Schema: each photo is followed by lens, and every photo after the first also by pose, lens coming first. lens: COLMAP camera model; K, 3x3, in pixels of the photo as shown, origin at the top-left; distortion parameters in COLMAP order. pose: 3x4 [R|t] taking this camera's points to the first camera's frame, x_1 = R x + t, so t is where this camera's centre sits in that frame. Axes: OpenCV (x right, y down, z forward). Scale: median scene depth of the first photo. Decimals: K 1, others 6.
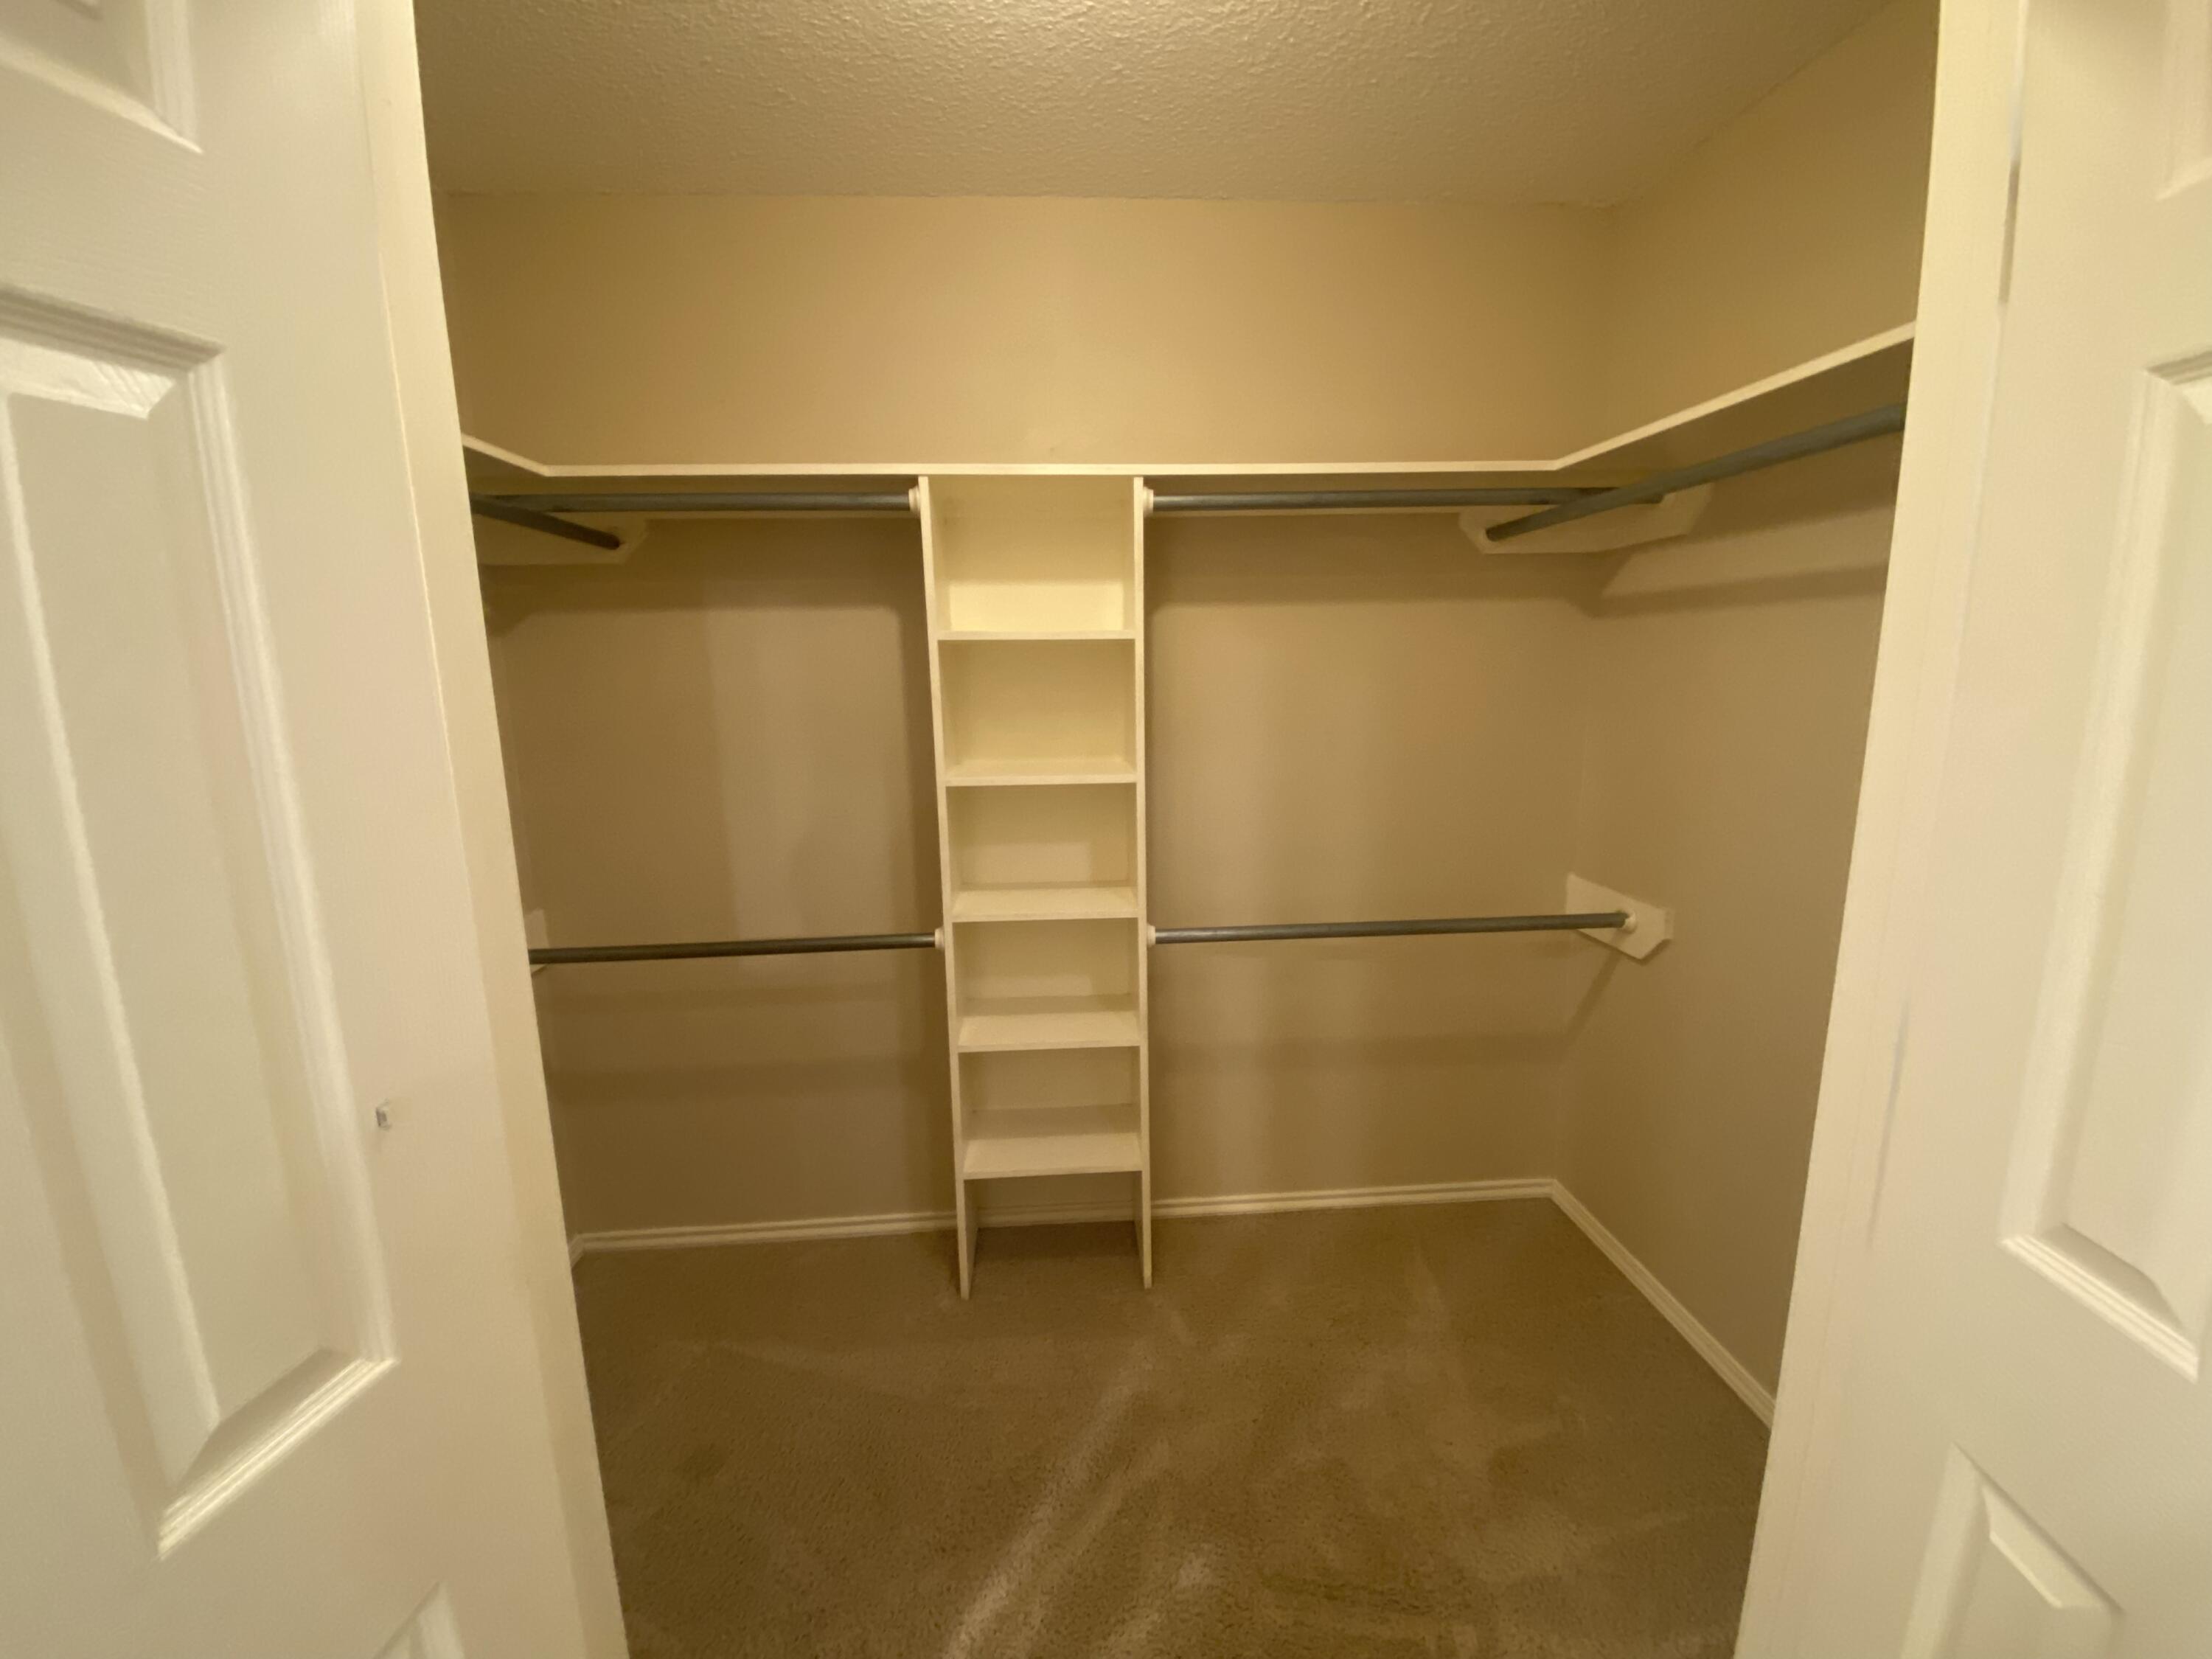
lens RADIAL K [[902.0, 0, 1095.6], [0, 902.0, 841.8], [0, 0, 1]] dist [0.051464, -0.033577]
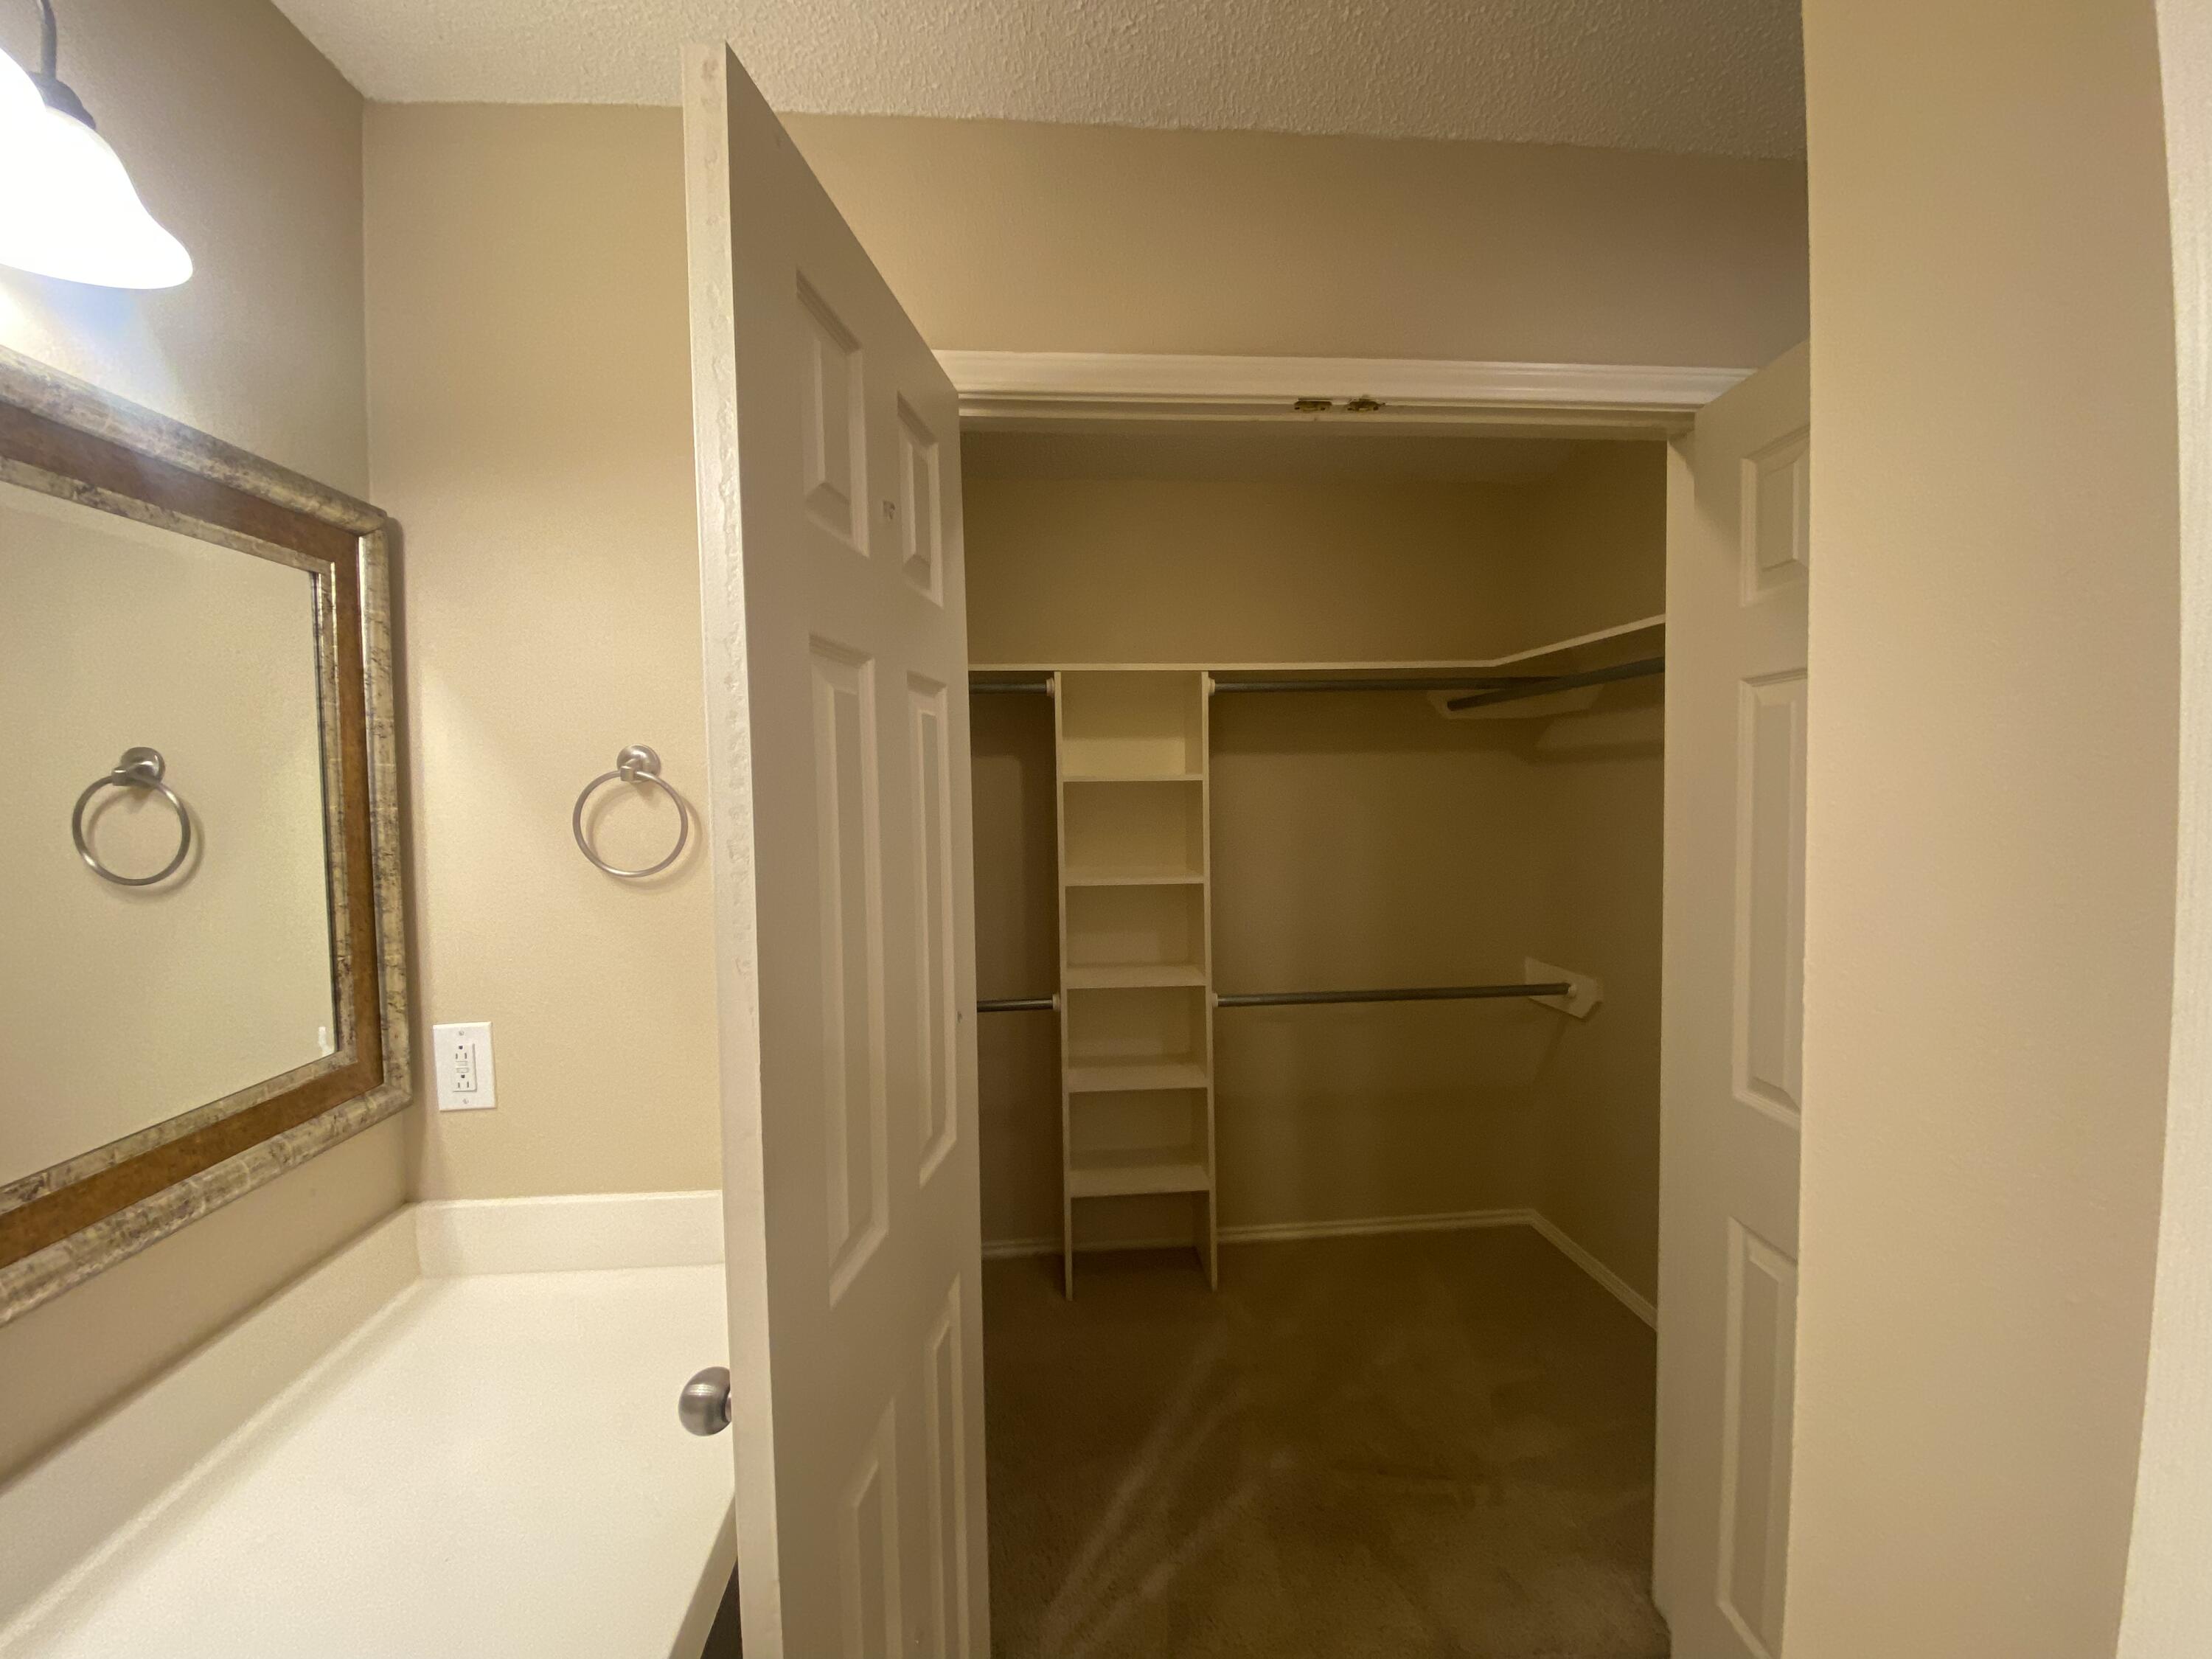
lens RADIAL K [[902.0, 0, 1095.6], [0, 902.0, 841.8], [0, 0, 1]] dist [0.051464, -0.033577]
pose [[0.999661, -0.000394, 0.026016, -0.146725], [0.003938, 0.990658, -0.136314, 0.053358], [-0.025719, 0.136370, 0.990324, -0.335930]]
